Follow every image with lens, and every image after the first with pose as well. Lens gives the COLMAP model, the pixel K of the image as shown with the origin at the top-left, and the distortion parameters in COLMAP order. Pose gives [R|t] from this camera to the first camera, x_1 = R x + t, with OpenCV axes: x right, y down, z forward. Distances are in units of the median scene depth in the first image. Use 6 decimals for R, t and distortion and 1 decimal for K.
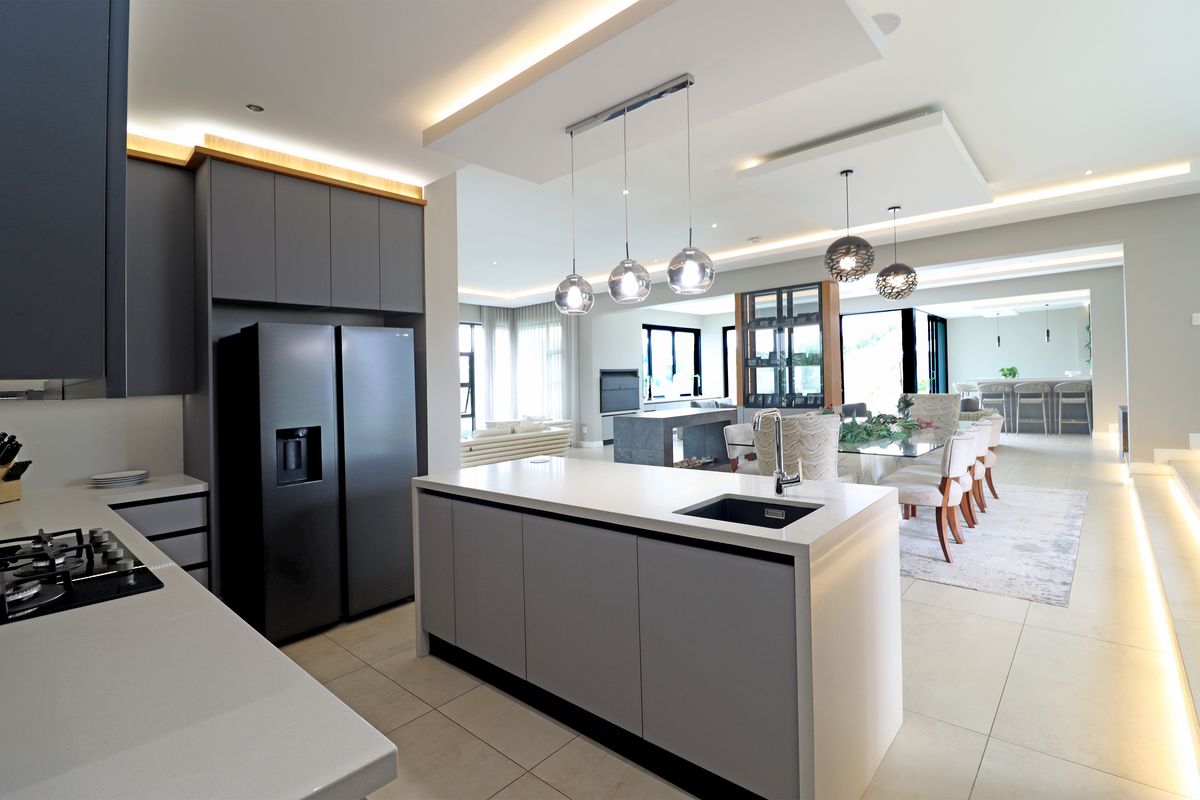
lens RADIAL K [[572.6, 0, 574.9], [0, 572.6, 365.6], [0, 0, 1]] dist [-0.001147, -0.000170]
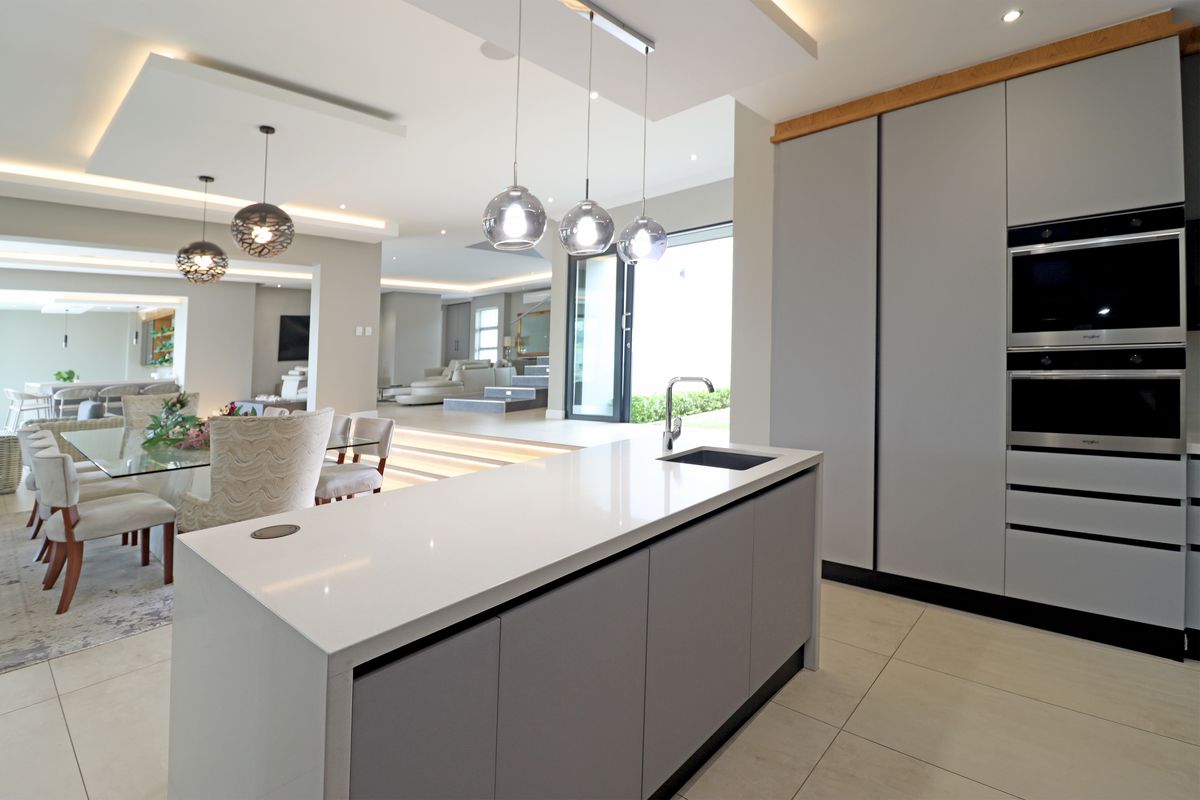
lens RADIAL K [[572.6, 0, 574.9], [0, 572.6, 365.6], [0, 0, 1]] dist [-0.001147, -0.000170]
pose [[0.006054, 0.013988, 0.999884, -0.306566], [0.005331, 0.999888, -0.014020, 0.026533], [-0.999967, 0.005415, 0.005979, 0.429827]]
